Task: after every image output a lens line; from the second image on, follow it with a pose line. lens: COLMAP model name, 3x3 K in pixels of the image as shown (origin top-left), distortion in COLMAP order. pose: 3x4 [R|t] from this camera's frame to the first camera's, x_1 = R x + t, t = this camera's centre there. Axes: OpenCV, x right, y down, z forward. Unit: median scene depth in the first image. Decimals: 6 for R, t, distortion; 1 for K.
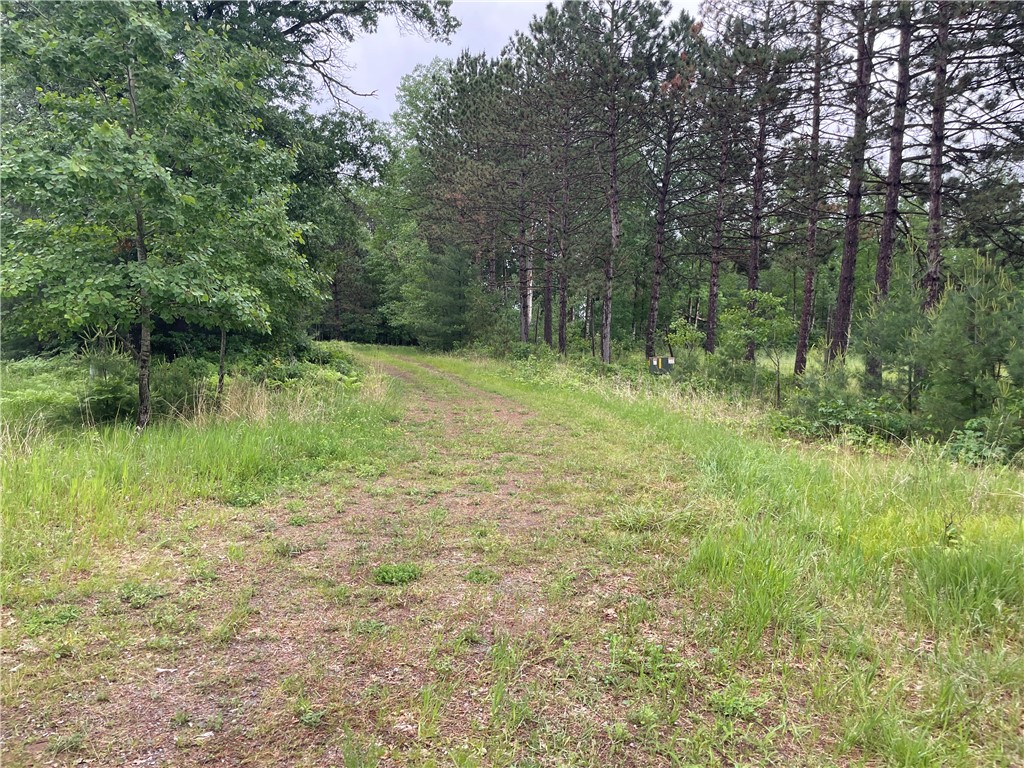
lens RADIAL K [[776.5, 0, 513.9], [0, 776.5, 386.9], [0, 0, 1]] dist [0.044922, -0.073414]
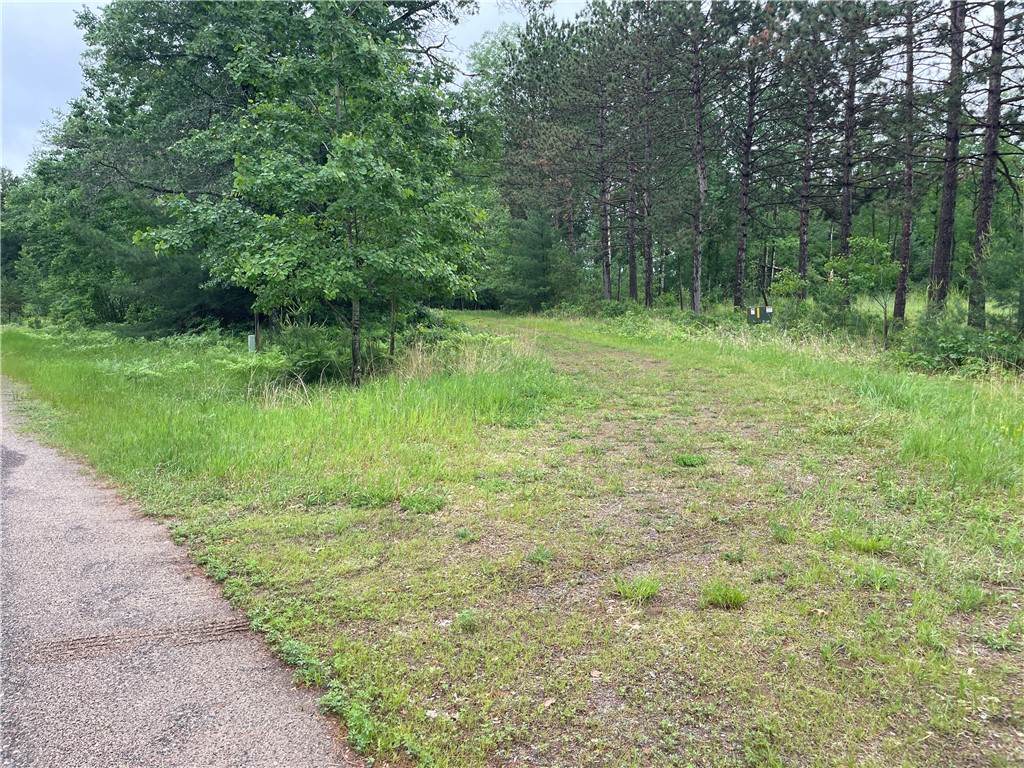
lens RADIAL K [[776.5, 0, 504.9], [0, 776.5, 385.4], [0, 0, 1]] dist [0.044922, -0.073414]
pose [[0.995257, -0.040903, -0.088261, -0.060384], [0.045064, 0.997940, 0.045673, 0.003953], [0.086211, -0.049434, 0.995050, -0.072724]]
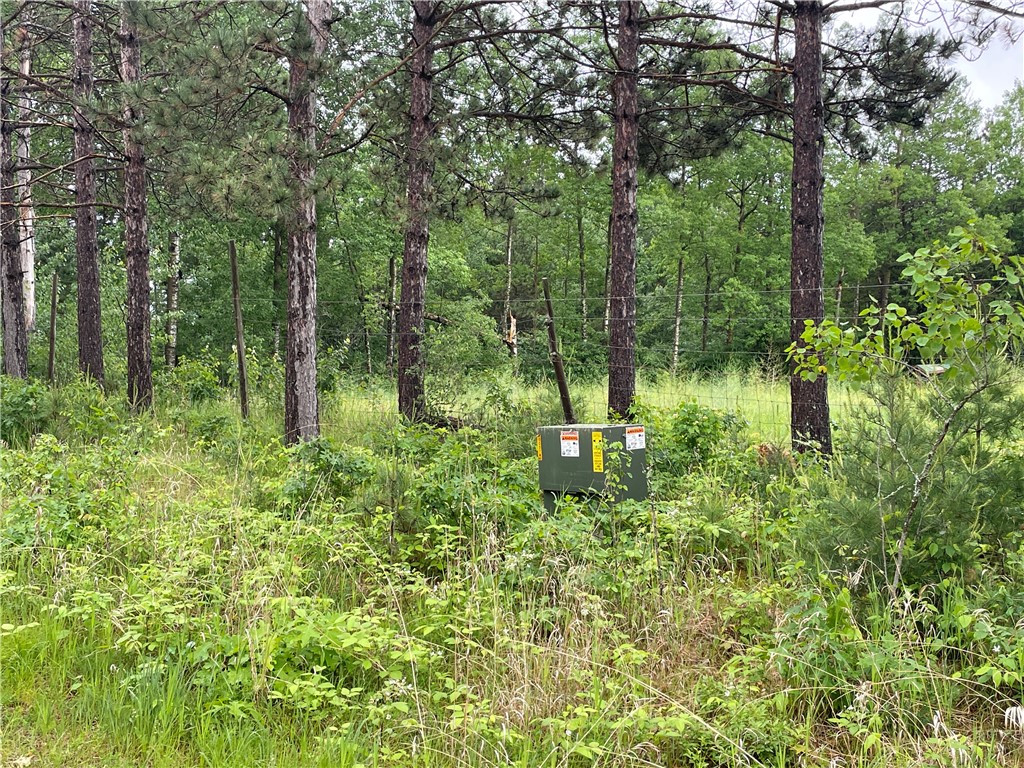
lens RADIAL K [[1290.6, 0, 513.0], [0, 1290.6, 382.1], [0, 0, 1]] dist [0.030533, 0.000000]
pose [[0.929335, -0.045979, 0.366365, 0.011493], [0.059811, 0.997858, -0.026488, -0.043124], [-0.364362, 0.046529, 0.930094, 0.617762]]
